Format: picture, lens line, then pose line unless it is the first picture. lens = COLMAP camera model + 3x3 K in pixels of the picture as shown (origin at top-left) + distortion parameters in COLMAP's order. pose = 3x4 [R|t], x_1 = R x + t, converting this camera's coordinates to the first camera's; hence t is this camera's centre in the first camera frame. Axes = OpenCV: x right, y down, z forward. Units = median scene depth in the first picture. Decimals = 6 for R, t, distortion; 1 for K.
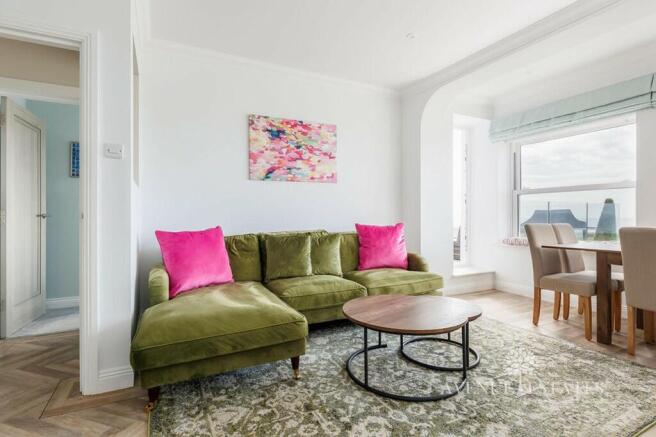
lens RADIAL K [[327.8, 0, 327.1], [0, 327.8, 215.9], [0, 0, 1]] dist [-0.002507, 0.000192]
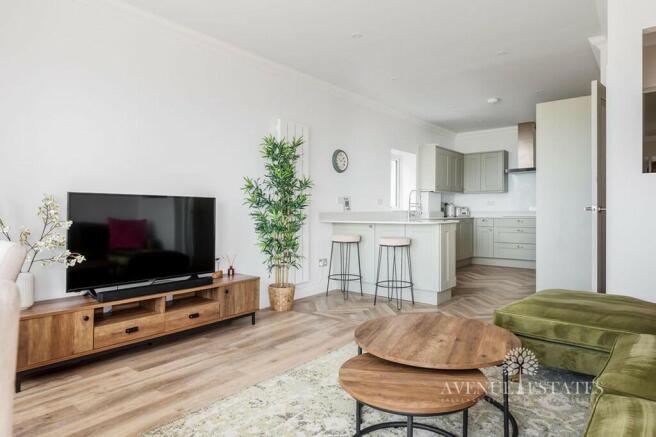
lens RADIAL K [[392.4, 0, 331.0], [0, 392.4, 217.5], [0, 0, 1]] dist [-0.006838, -0.000336]
pose [[-0.914292, 0.013424, -0.404833, 0.469701], [0.008943, 0.999876, 0.012959, -0.001287], [0.404956, 0.008228, -0.914299, 1.004691]]
